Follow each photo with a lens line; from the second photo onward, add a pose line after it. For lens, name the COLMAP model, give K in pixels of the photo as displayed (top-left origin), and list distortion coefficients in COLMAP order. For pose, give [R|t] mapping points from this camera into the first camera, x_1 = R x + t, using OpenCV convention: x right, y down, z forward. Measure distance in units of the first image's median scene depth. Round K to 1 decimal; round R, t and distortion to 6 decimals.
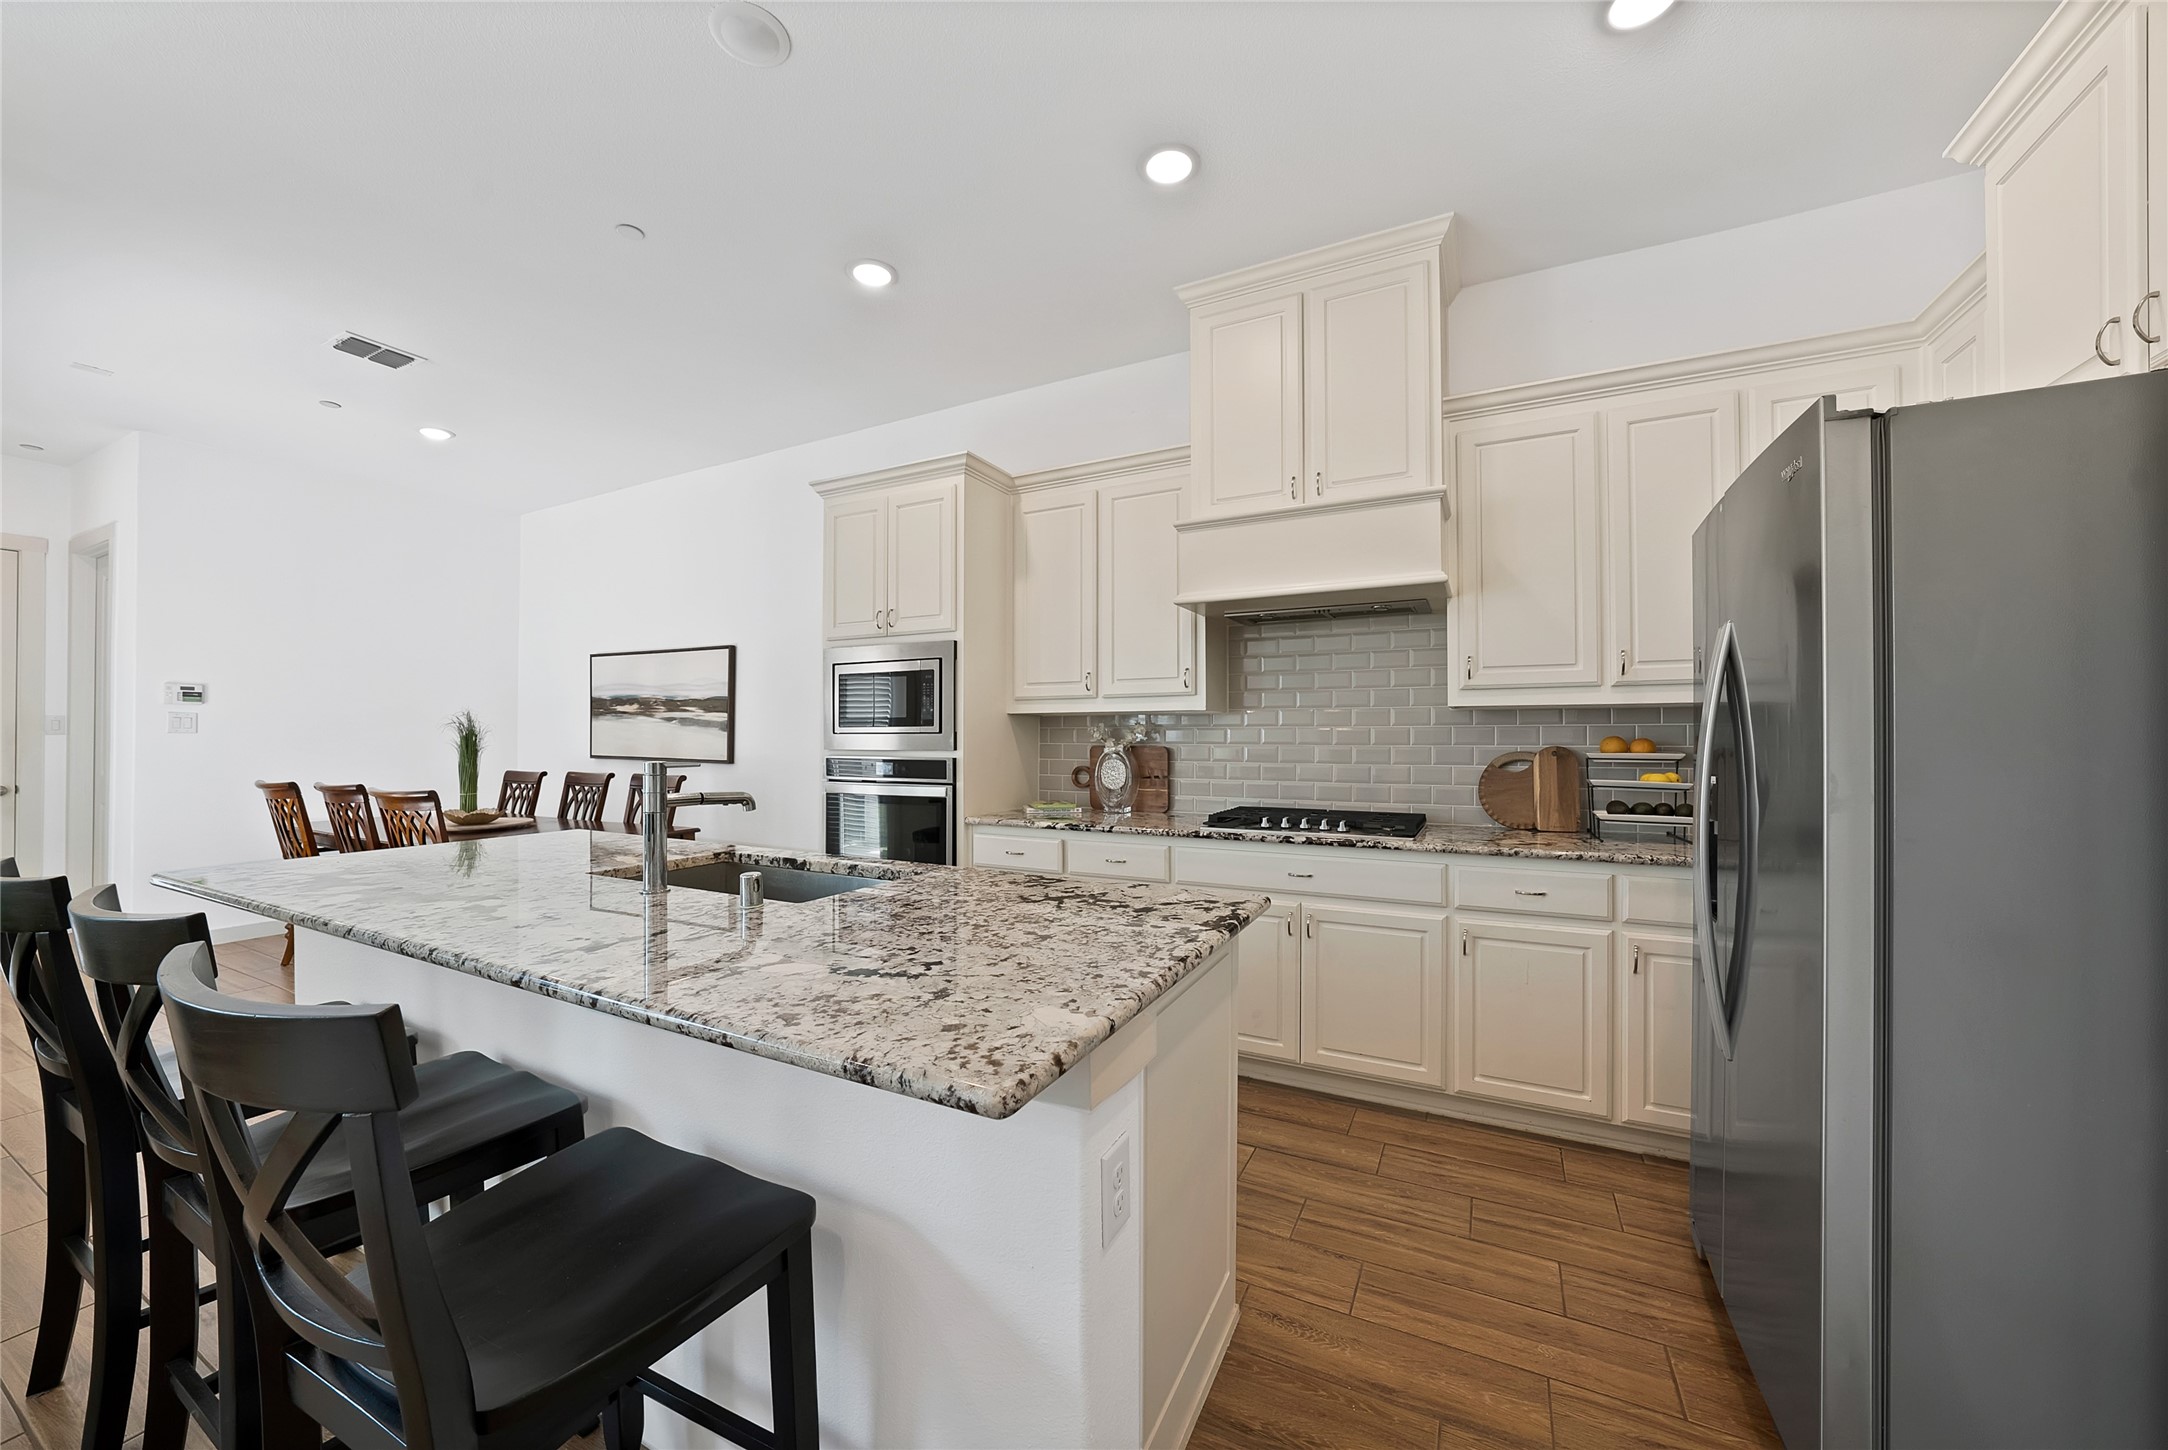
lens RADIAL K [[857.5, 0, 1121.9], [0, 857.5, 728.4], [0, 0, 1]] dist [0.000902, 0.000009]
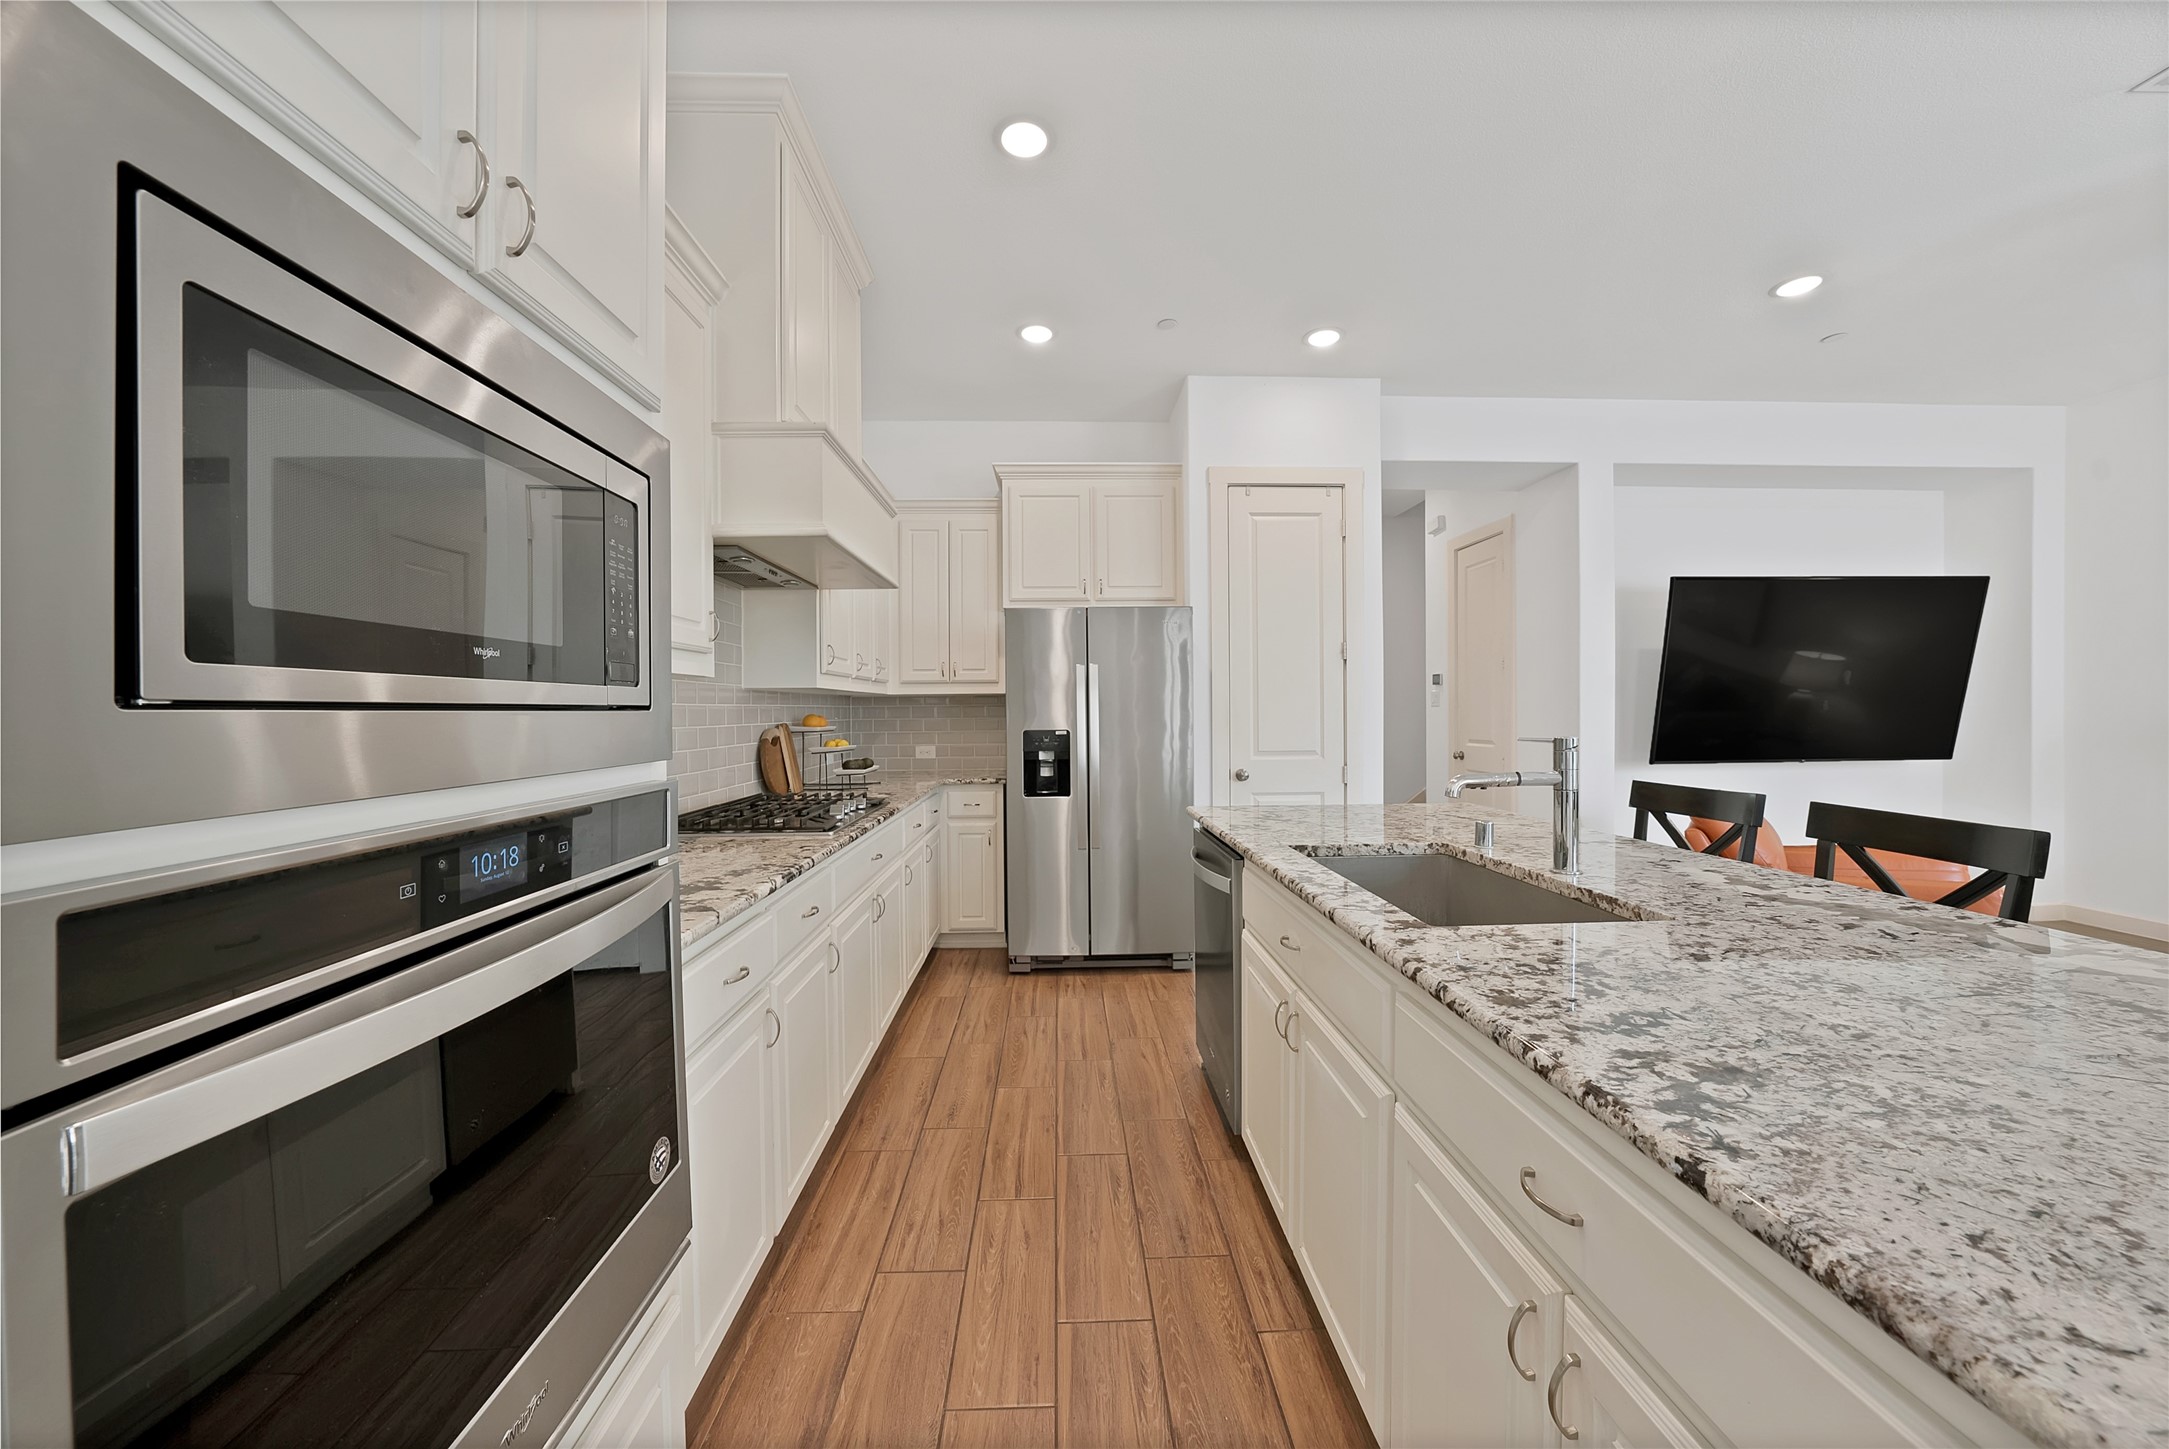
lens RADIAL K [[804.8, 0, 1116.3], [0, 804.8, 719.0], [0, 0, 1]] dist [-0.010960, 0.000370]
pose [[-0.541192, -0.005468, 0.840881, -0.554108], [-0.000223, 0.999980, 0.006359, 0.007360], [-0.840899, 0.003254, -0.541182, 1.007100]]
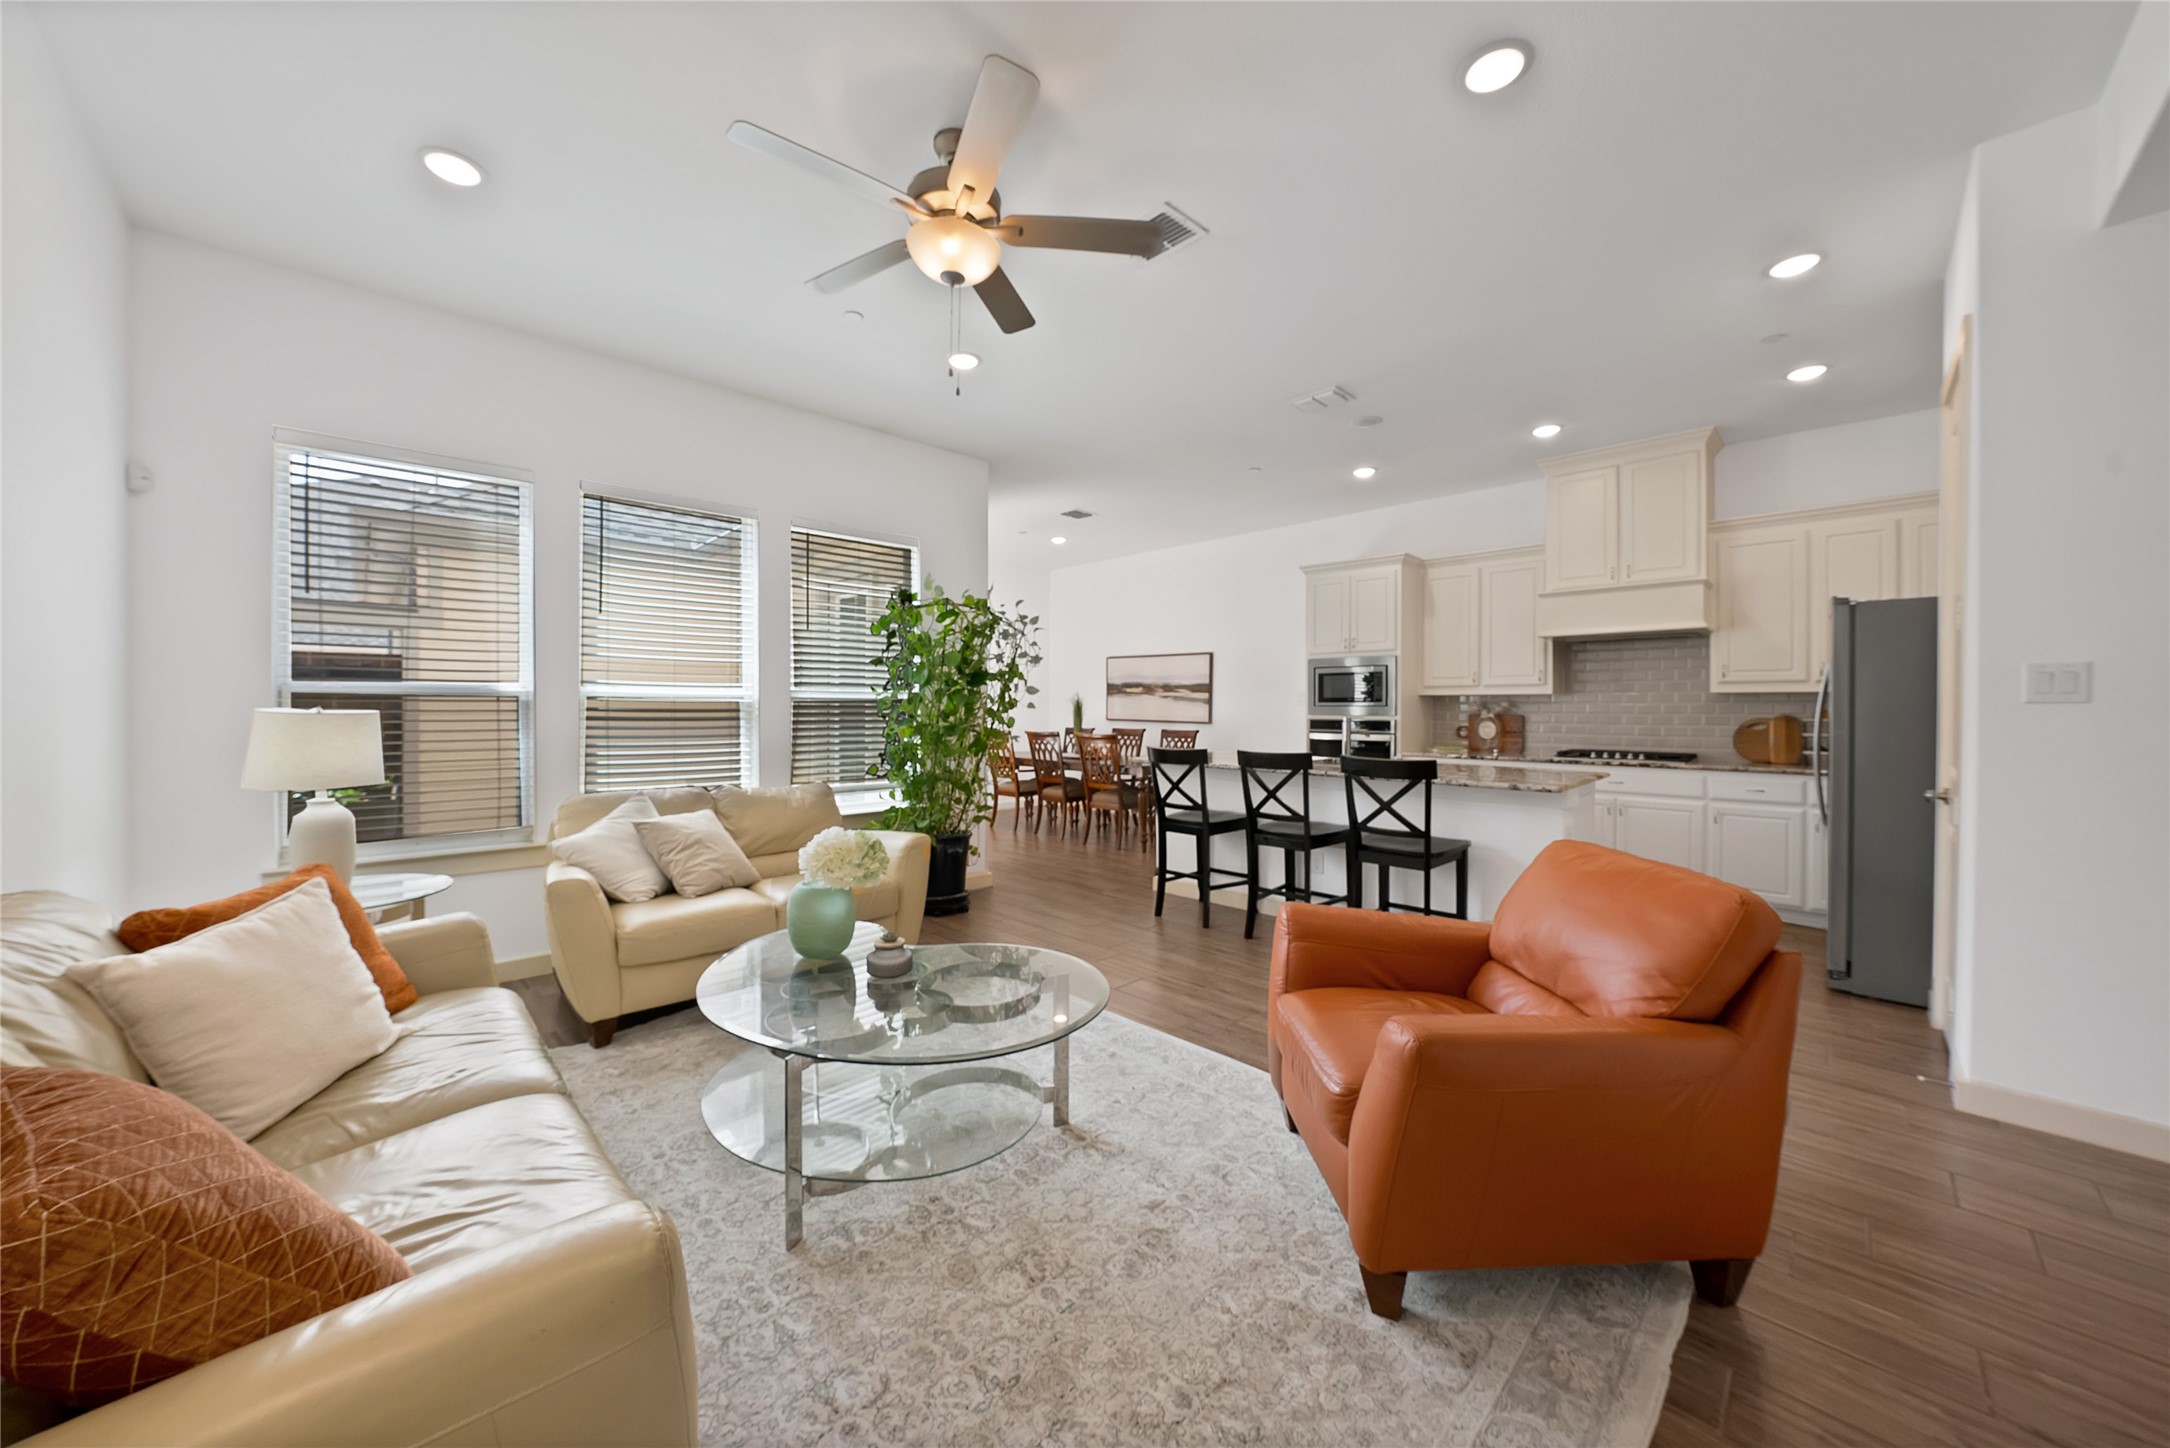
lens RADIAL K [[870.8, 0, 1064.7], [0, 870.8, 703.8], [0, 0, 1]] dist [-0.002189, -0.000168]
pose [[0.948127, 0.002380, -0.317882, -0.269376], [-0.000971, 0.999989, 0.004592, -0.007253], [0.317890, -0.004045, 0.948119, -0.964615]]
